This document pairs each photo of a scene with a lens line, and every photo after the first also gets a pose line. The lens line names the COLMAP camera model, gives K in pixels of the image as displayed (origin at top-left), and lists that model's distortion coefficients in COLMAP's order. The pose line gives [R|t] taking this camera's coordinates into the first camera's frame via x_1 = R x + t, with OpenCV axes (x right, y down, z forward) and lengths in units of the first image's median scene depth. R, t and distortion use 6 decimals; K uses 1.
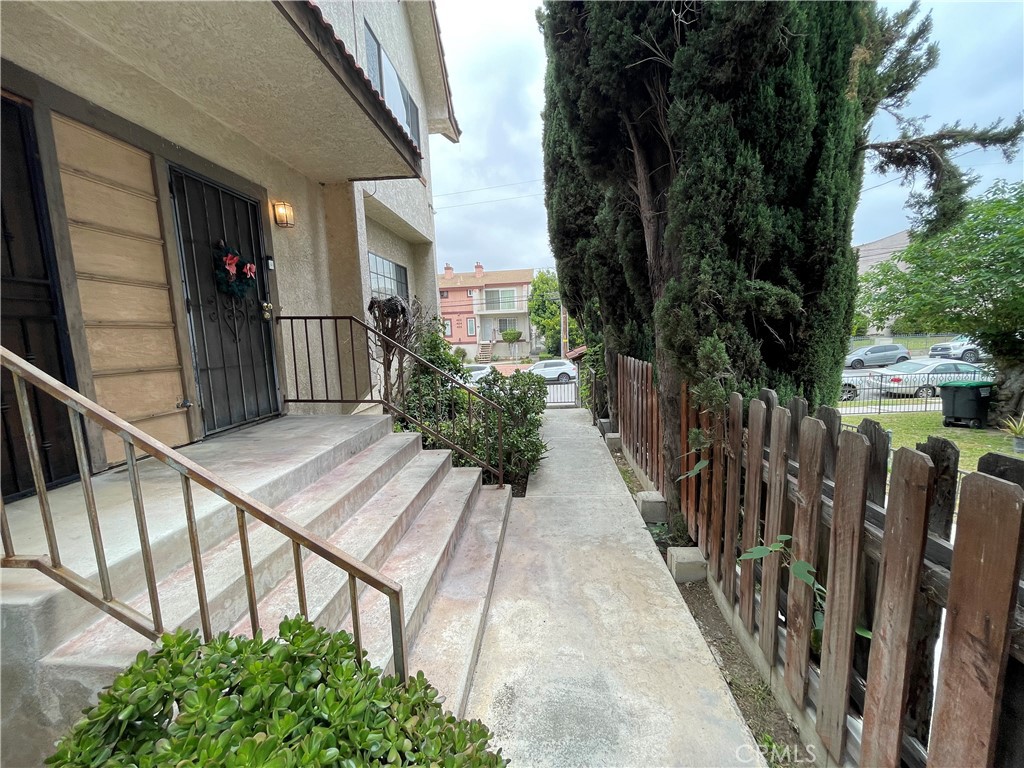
lens RADIAL K [[410.5, 0, 511.0], [0, 410.5, 388.1], [0, 0, 1]] dist [-0.000043, 0.000048]
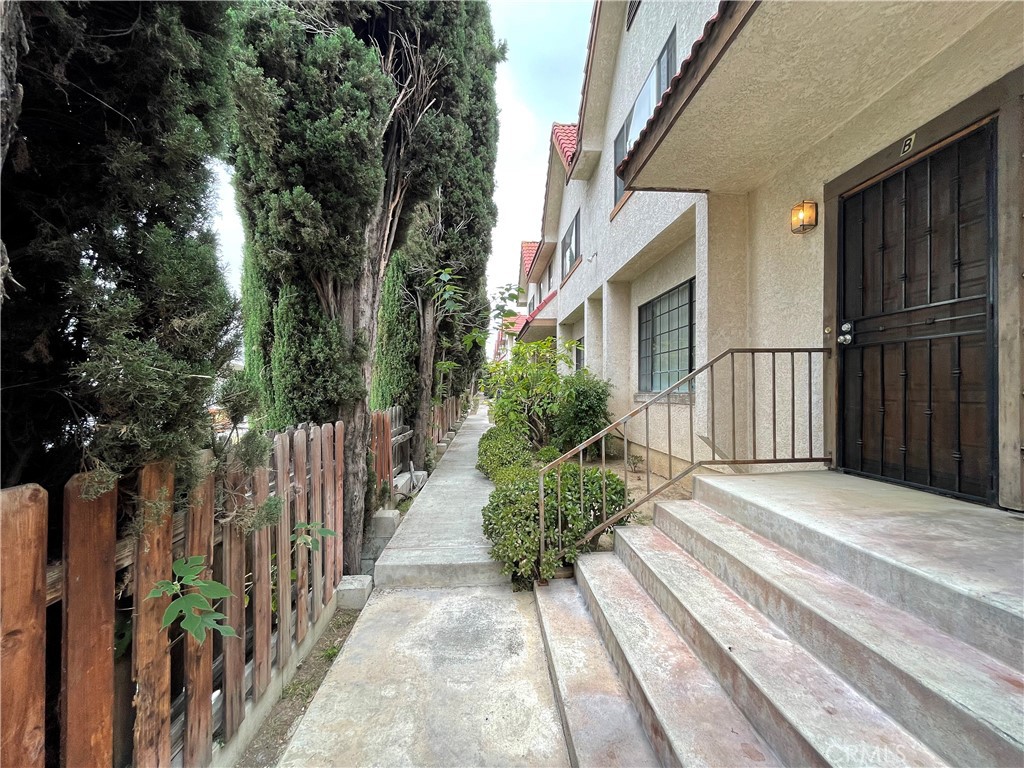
lens RADIAL K [[410.5, 0, 511.7], [0, 410.5, 385.9], [0, 0, 1]] dist [-0.000043, 0.000048]
pose [[-0.987358, 0.037117, -0.154096, 0.131990], [0.016991, 0.991378, 0.129925, -0.179845], [0.157590, 0.125664, -0.979476, 1.705417]]
